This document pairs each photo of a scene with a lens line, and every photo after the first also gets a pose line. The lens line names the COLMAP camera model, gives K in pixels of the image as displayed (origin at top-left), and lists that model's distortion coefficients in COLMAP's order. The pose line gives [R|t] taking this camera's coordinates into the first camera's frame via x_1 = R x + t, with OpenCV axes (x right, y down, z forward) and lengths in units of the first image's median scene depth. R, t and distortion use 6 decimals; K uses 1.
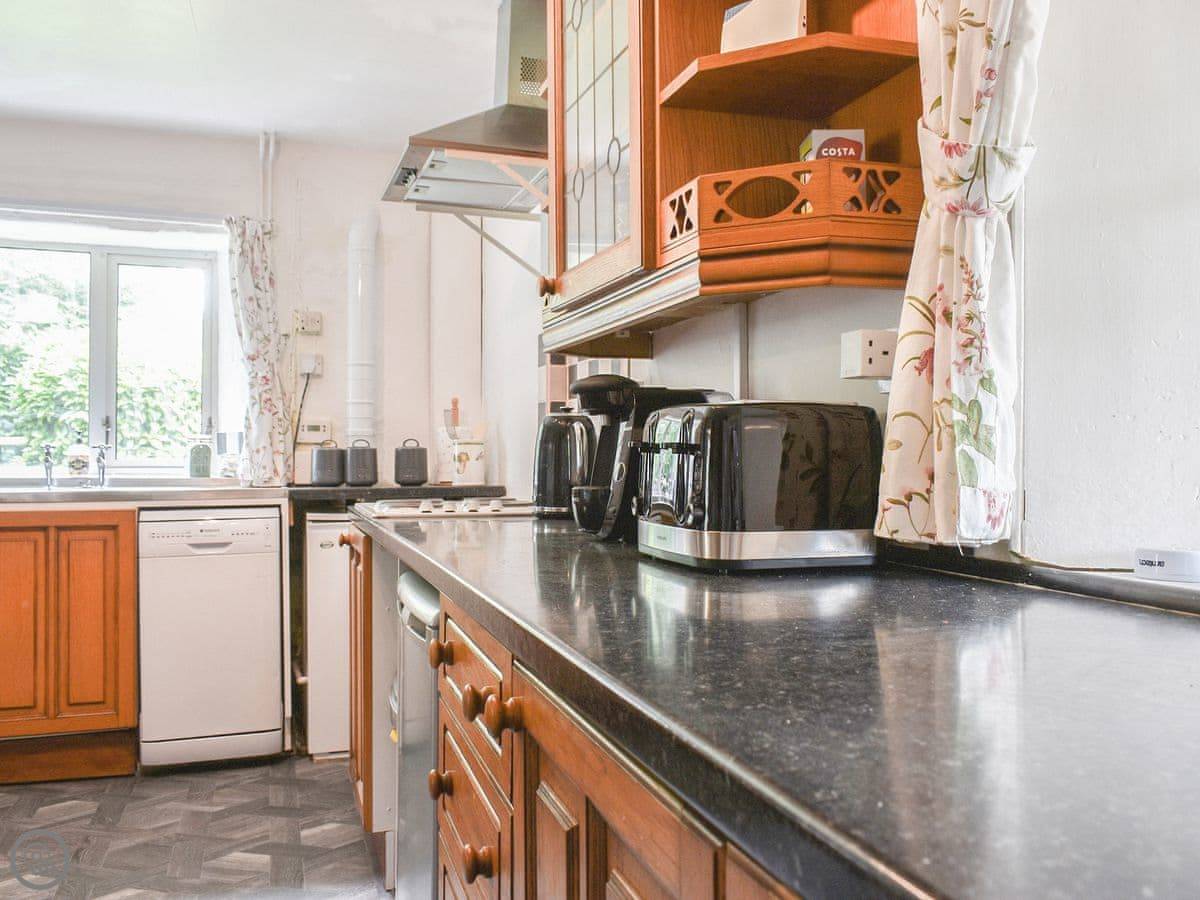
lens RADIAL K [[1038.7, 0, 599.4], [0, 1038.7, 440.9], [0, 0, 1]] dist [-0.013921, 0.004735]
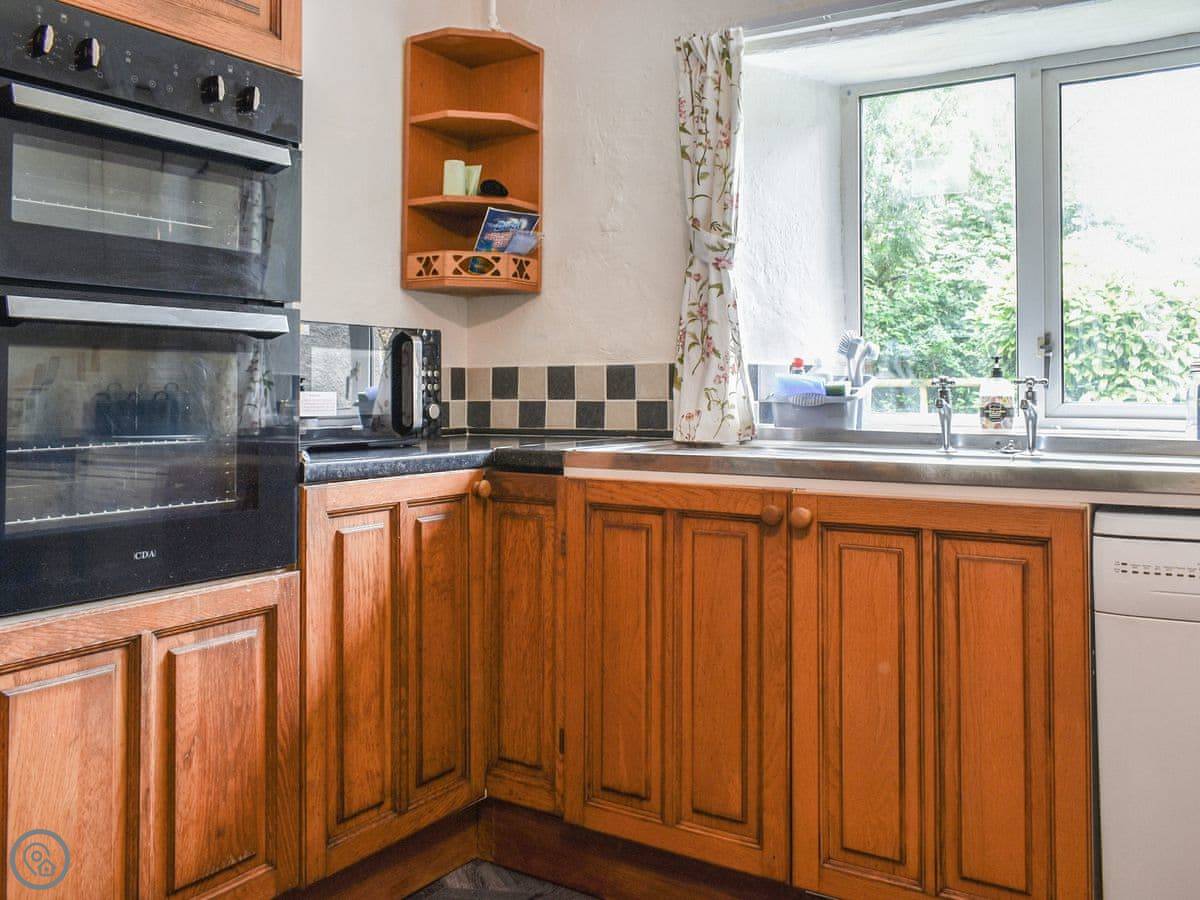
lens RADIAL K [[1038.7, 0, 581.7], [0, 1038.7, 355.6], [0, 0, 1]] dist [-0.013921, 0.004735]
pose [[0.623179, -0.027867, -0.781583, -0.184027], [0.007285, 0.999528, -0.029829, 0.006467], [0.782045, 0.012895, 0.623088, 0.440766]]
